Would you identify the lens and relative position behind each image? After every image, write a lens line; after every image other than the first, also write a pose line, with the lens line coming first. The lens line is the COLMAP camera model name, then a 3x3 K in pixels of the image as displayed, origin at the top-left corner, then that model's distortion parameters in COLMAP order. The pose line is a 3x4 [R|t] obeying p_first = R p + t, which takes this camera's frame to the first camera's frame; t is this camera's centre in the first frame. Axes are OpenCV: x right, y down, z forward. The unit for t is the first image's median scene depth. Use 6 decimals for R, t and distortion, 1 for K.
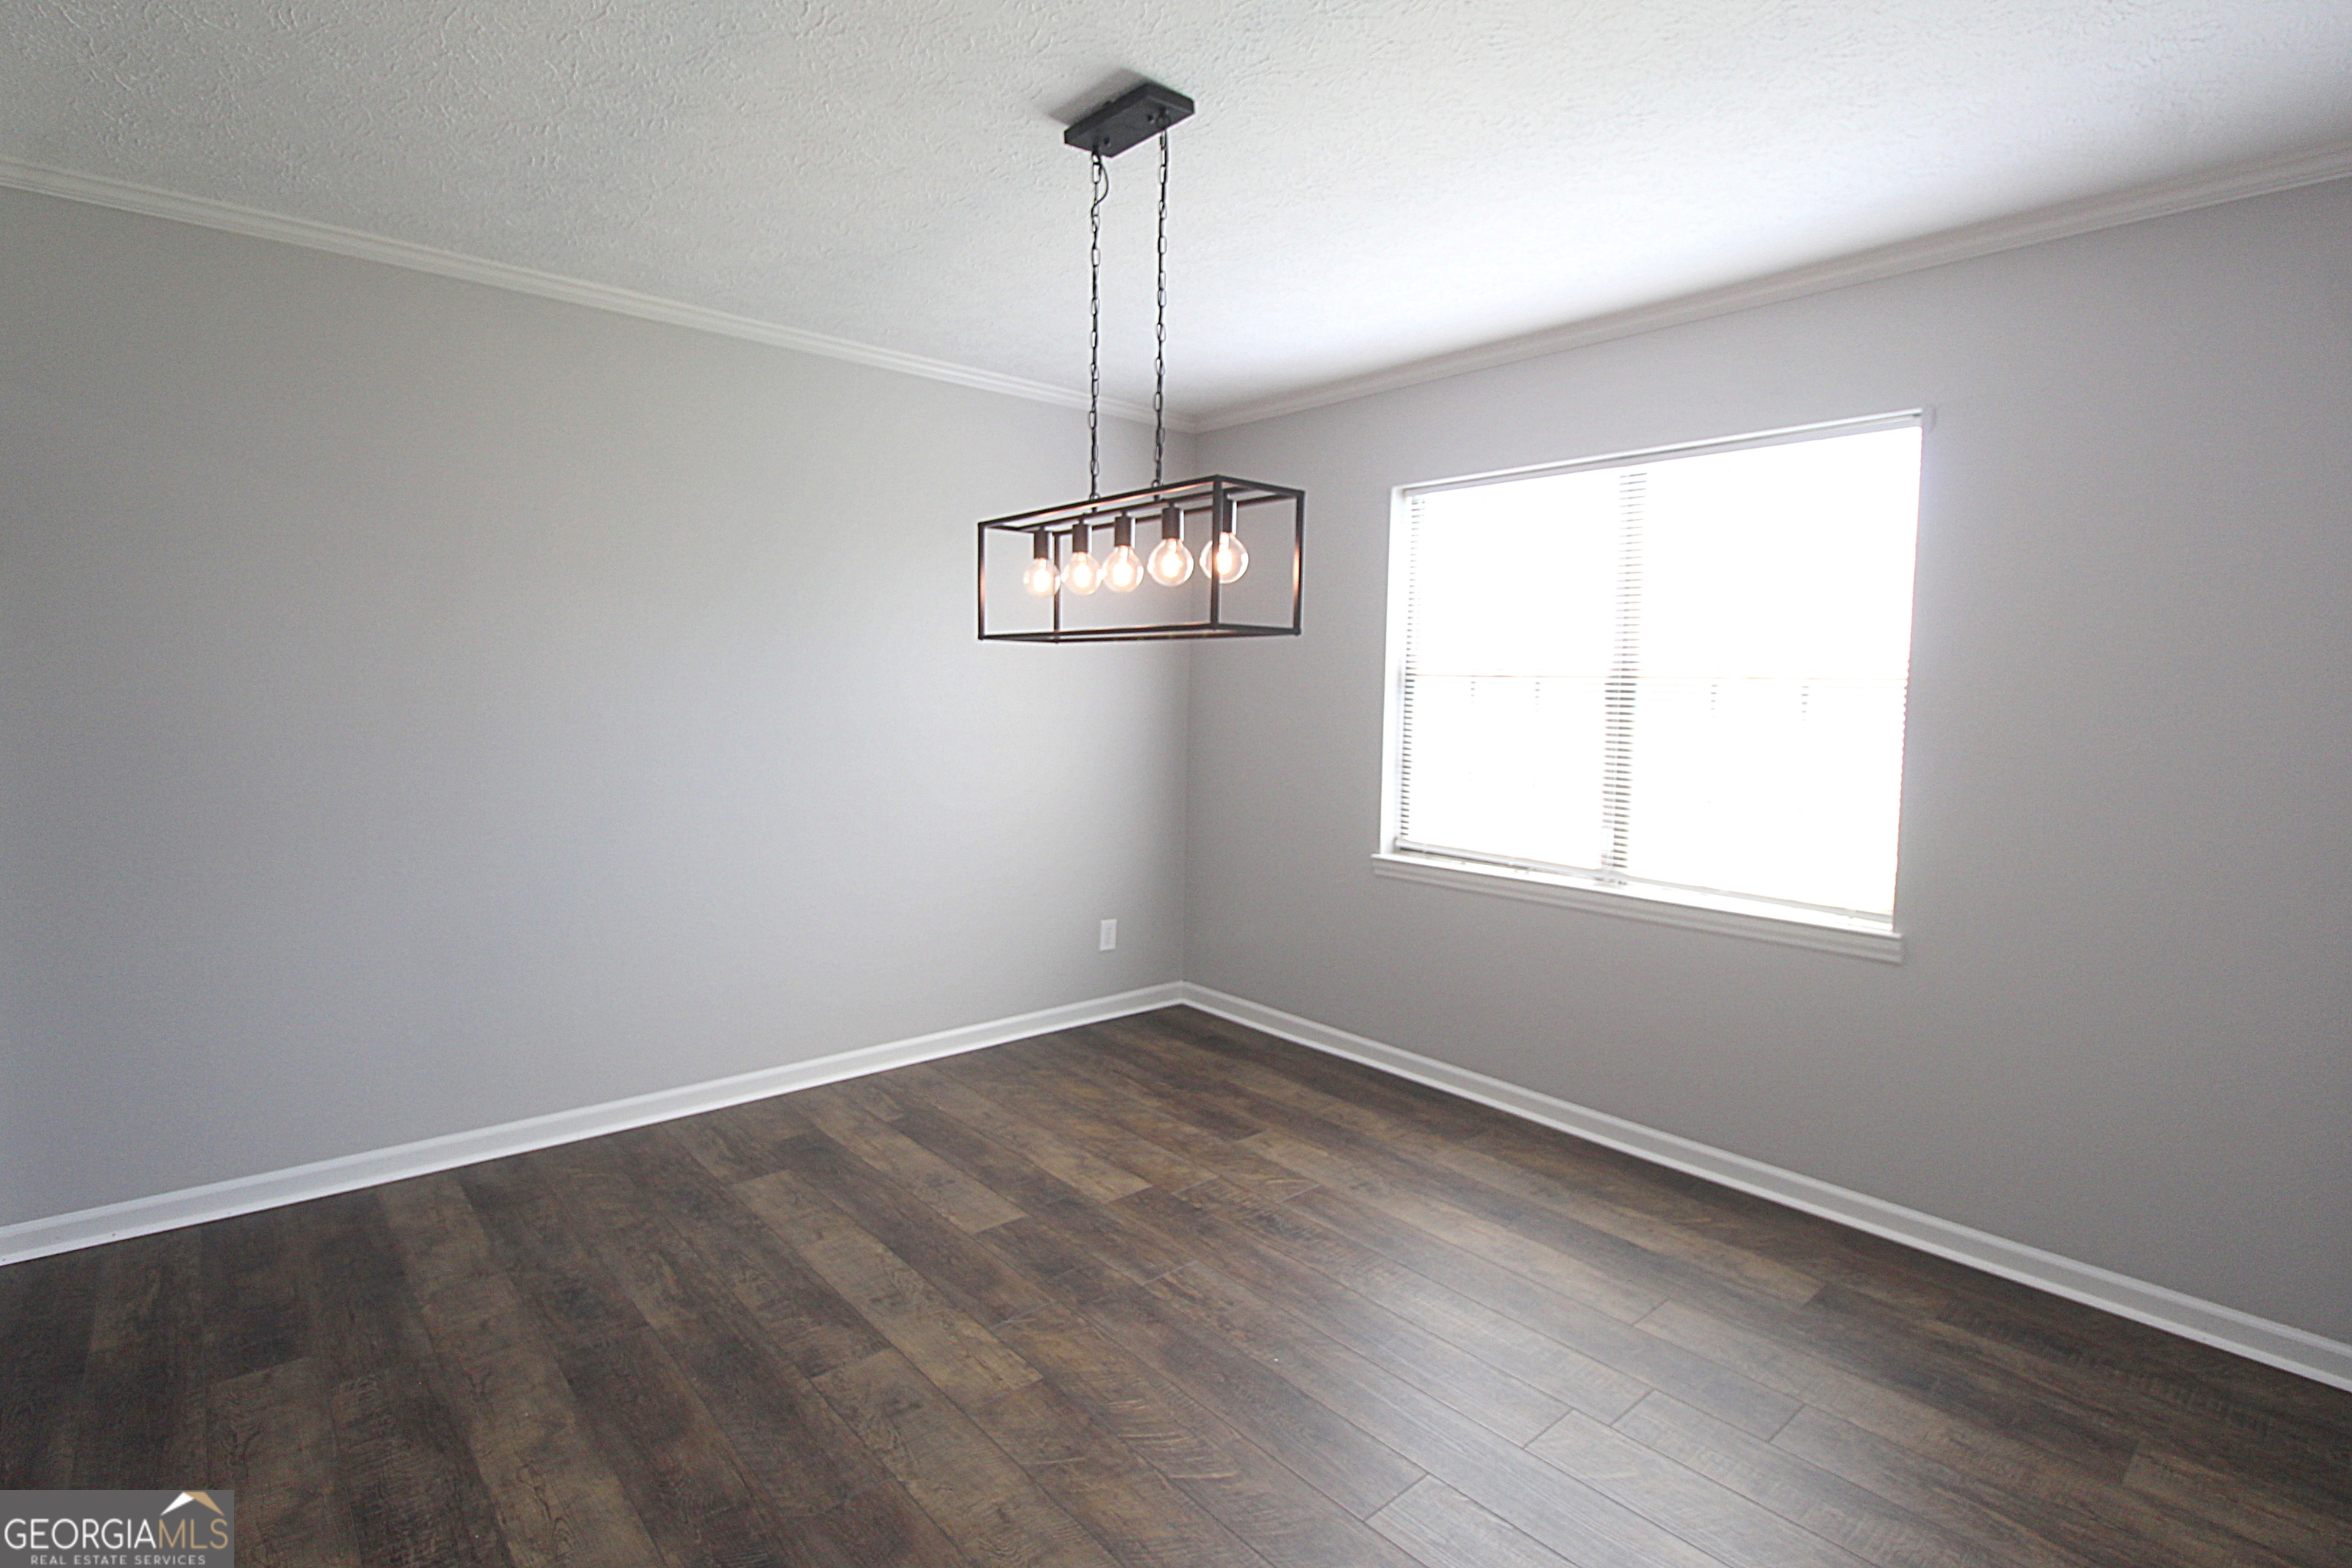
lens RADIAL K [[1131.3, 0, 1161.7], [0, 1131.3, 778.9], [0, 0, 1]] dist [-0.005438, -0.010814]
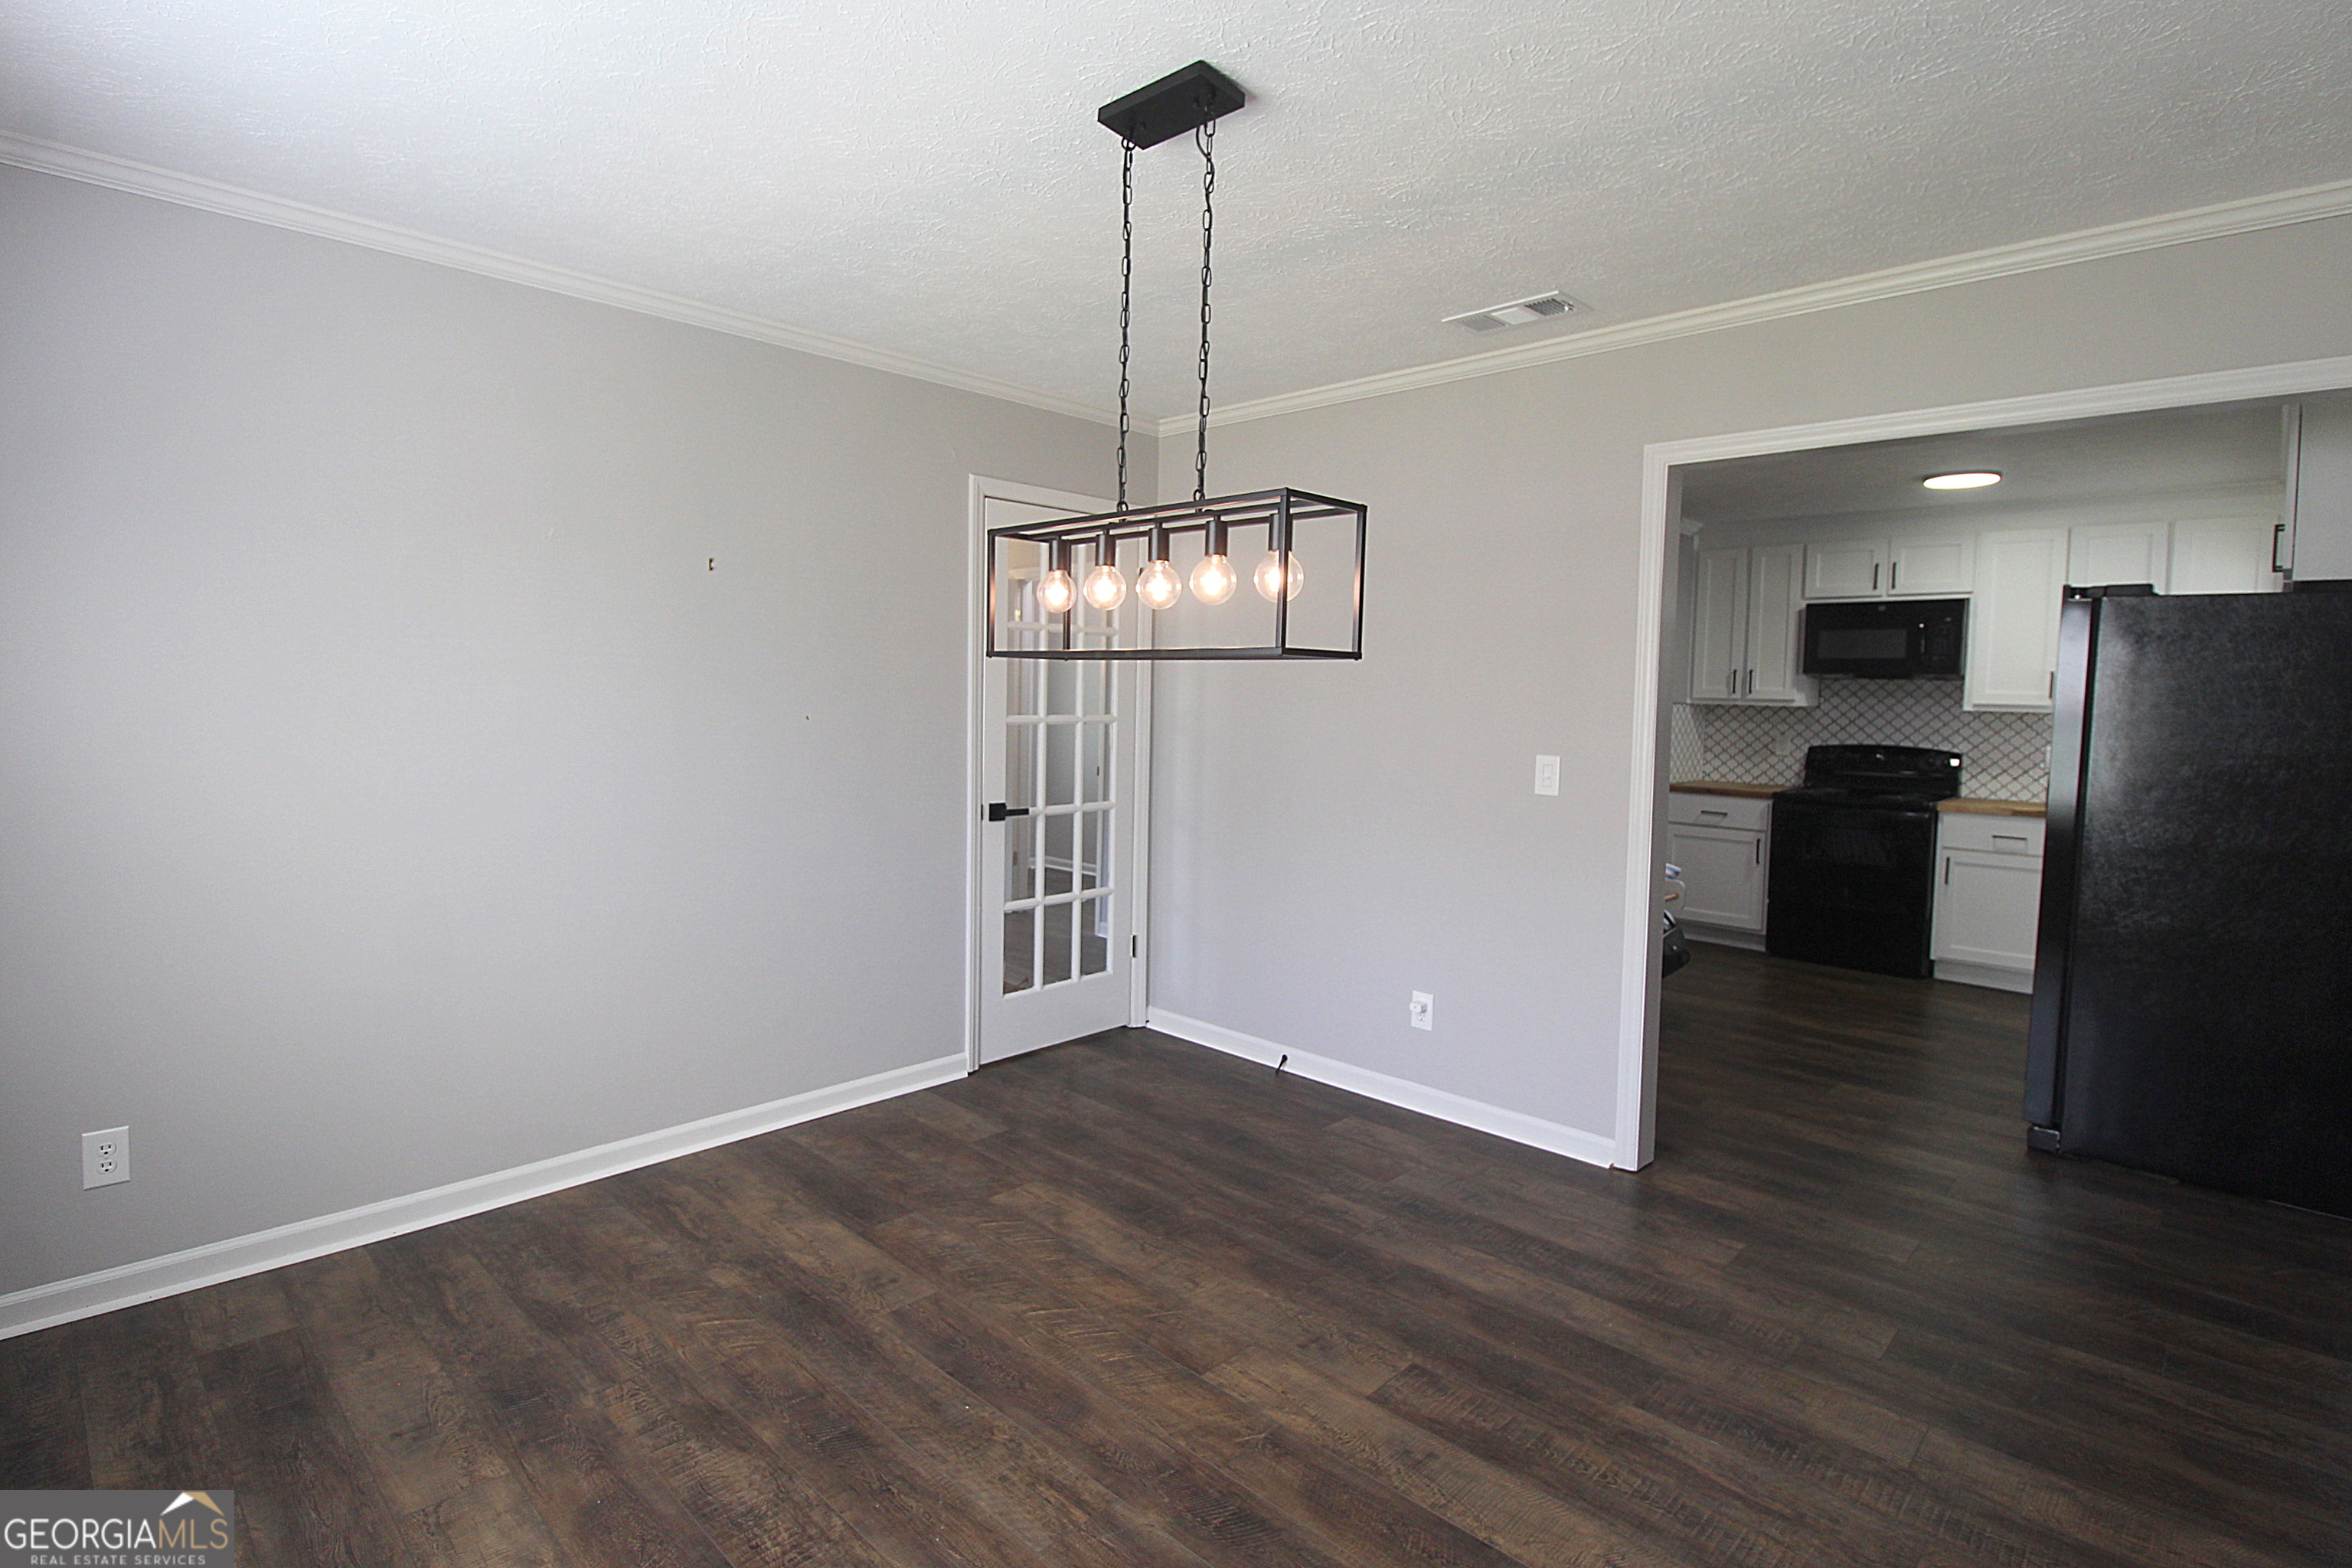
lens RADIAL K [[1131.3, 0, 1165.5], [0, 1131.3, 776.2], [0, 0, 1]] dist [-0.005438, -0.010814]
pose [[-0.995312, -0.031641, -0.091394, 0.032361], [-0.045654, 0.986770, 0.155566, -0.142333], [0.085262, 0.159010, -0.983588, 1.583182]]
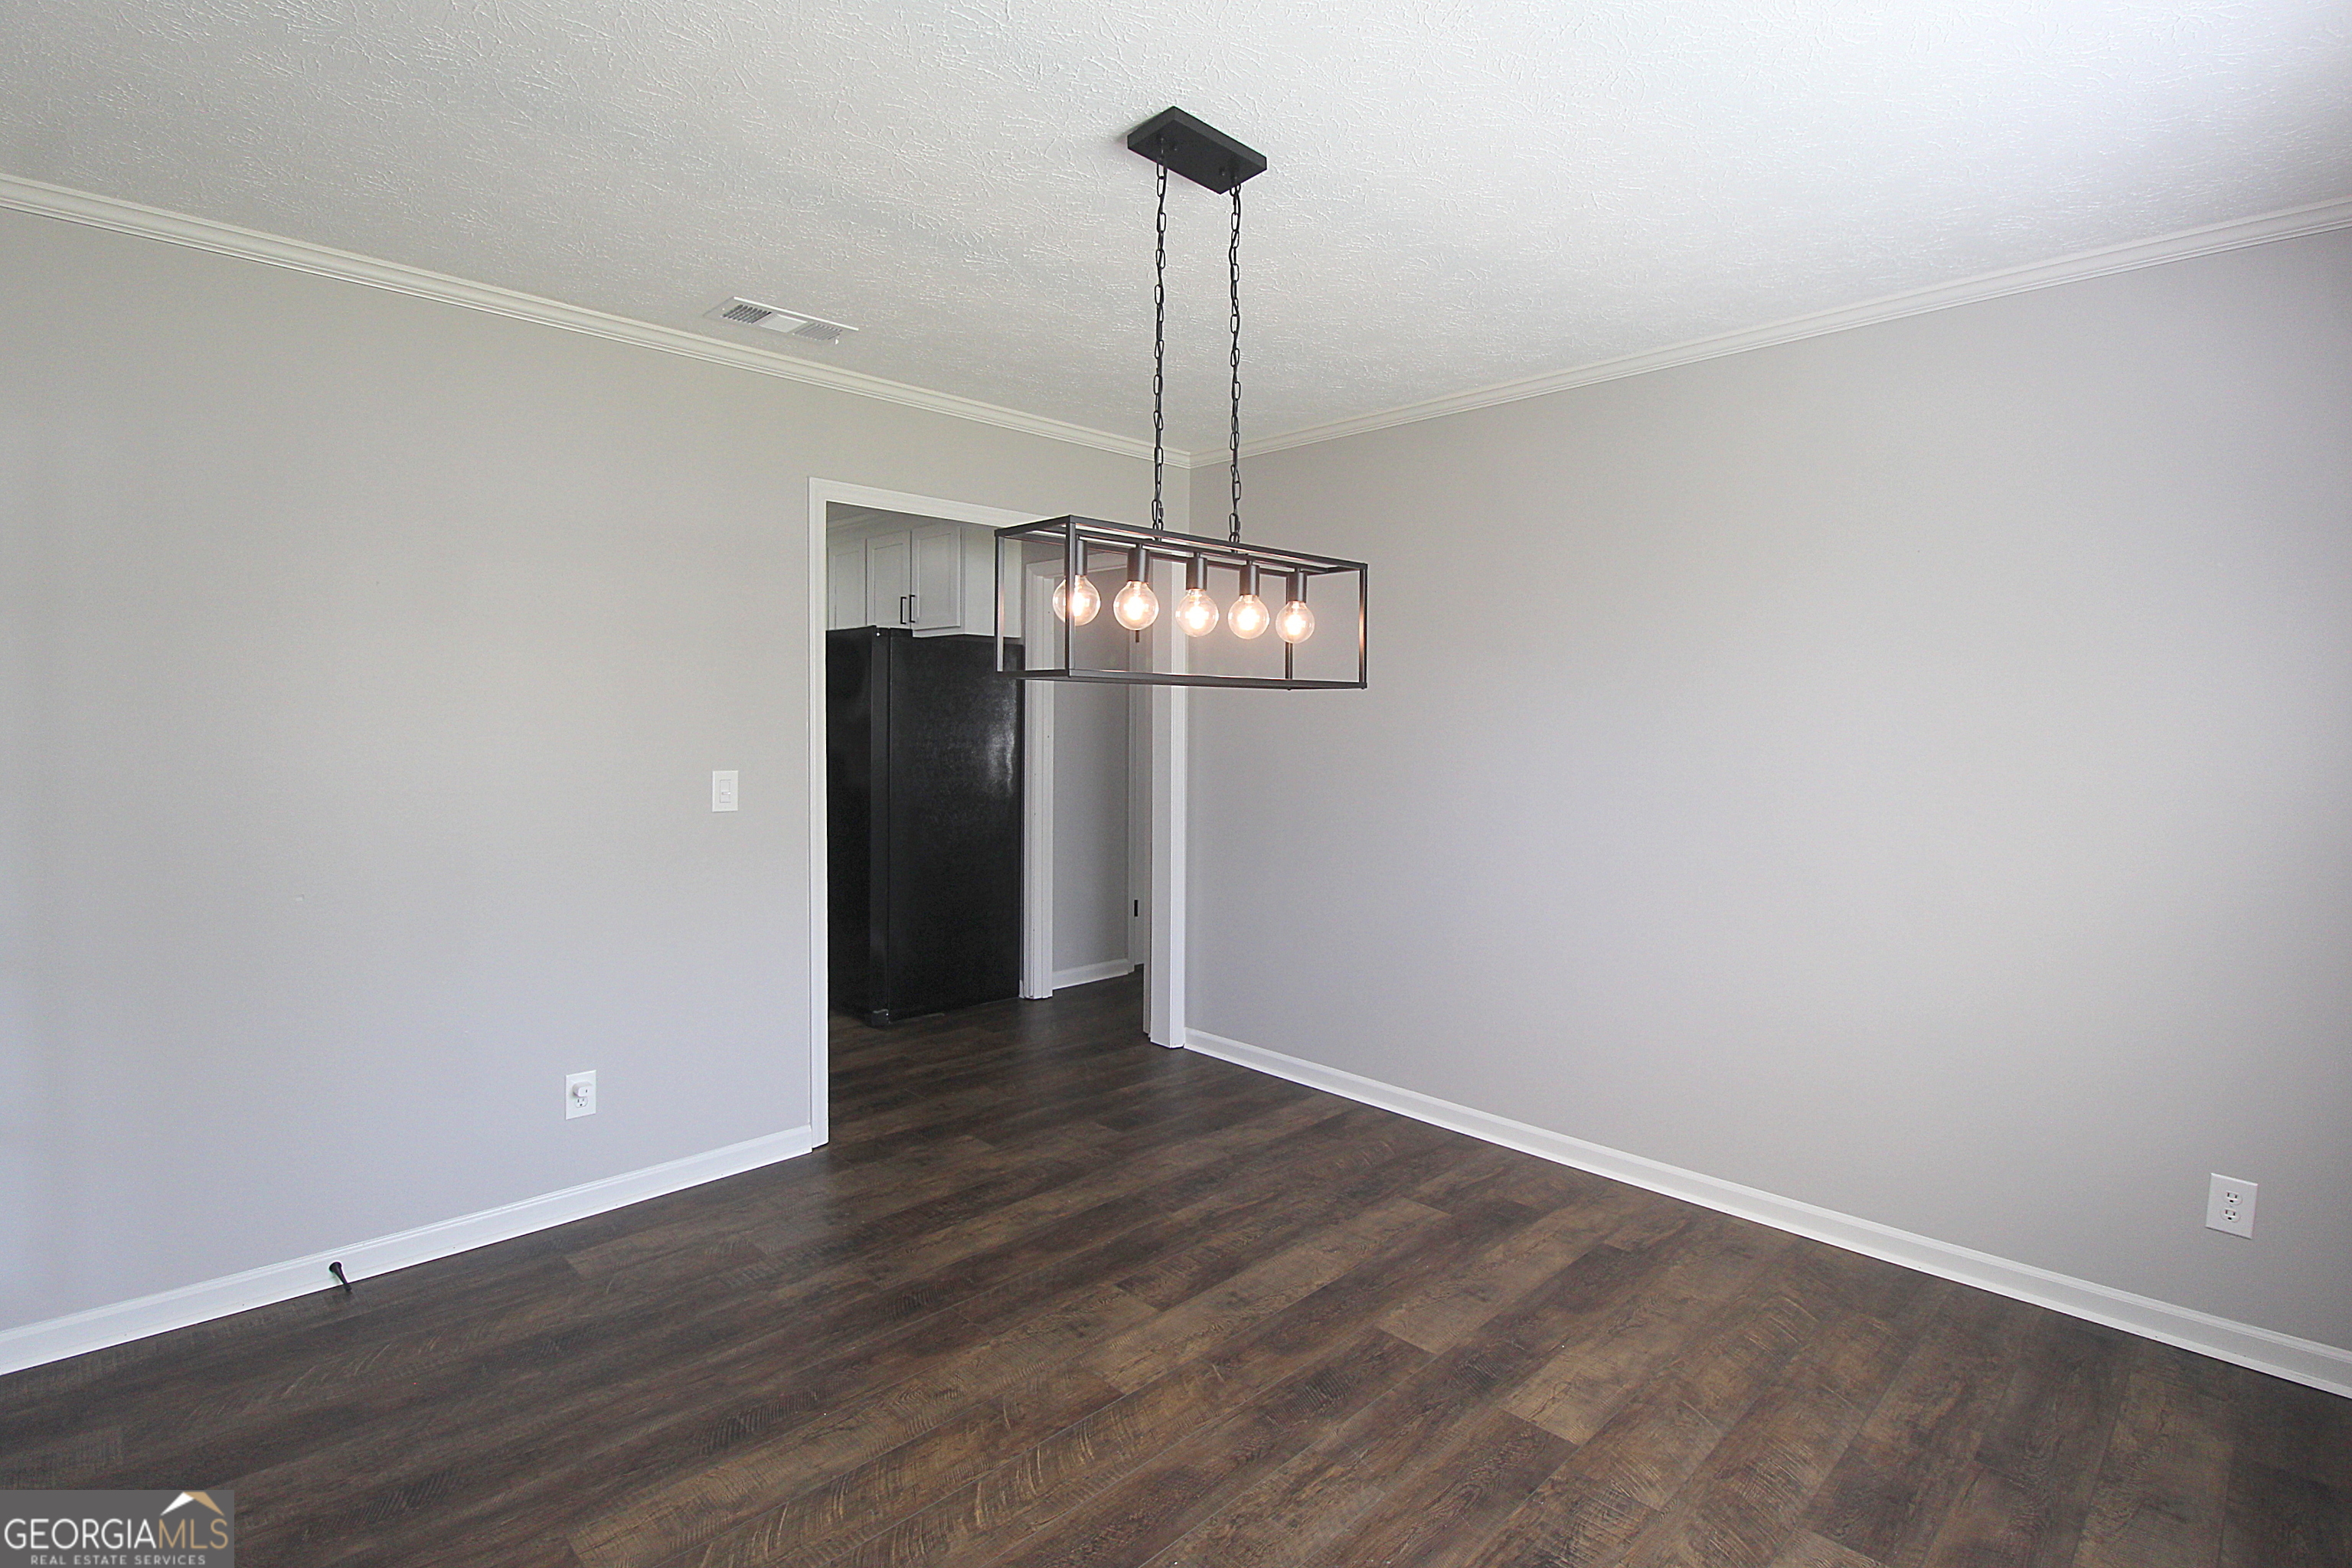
lens RADIAL K [[1131.3, 0, 1160.1], [0, 1131.3, 774.0], [0, 0, 1]] dist [-0.005438, -0.010814]
pose [[0.052858, 0.035151, -0.997983, 0.751782], [-0.088905, 0.995577, 0.030358, -0.061551], [0.994637, 0.087121, 0.055749, 0.757714]]
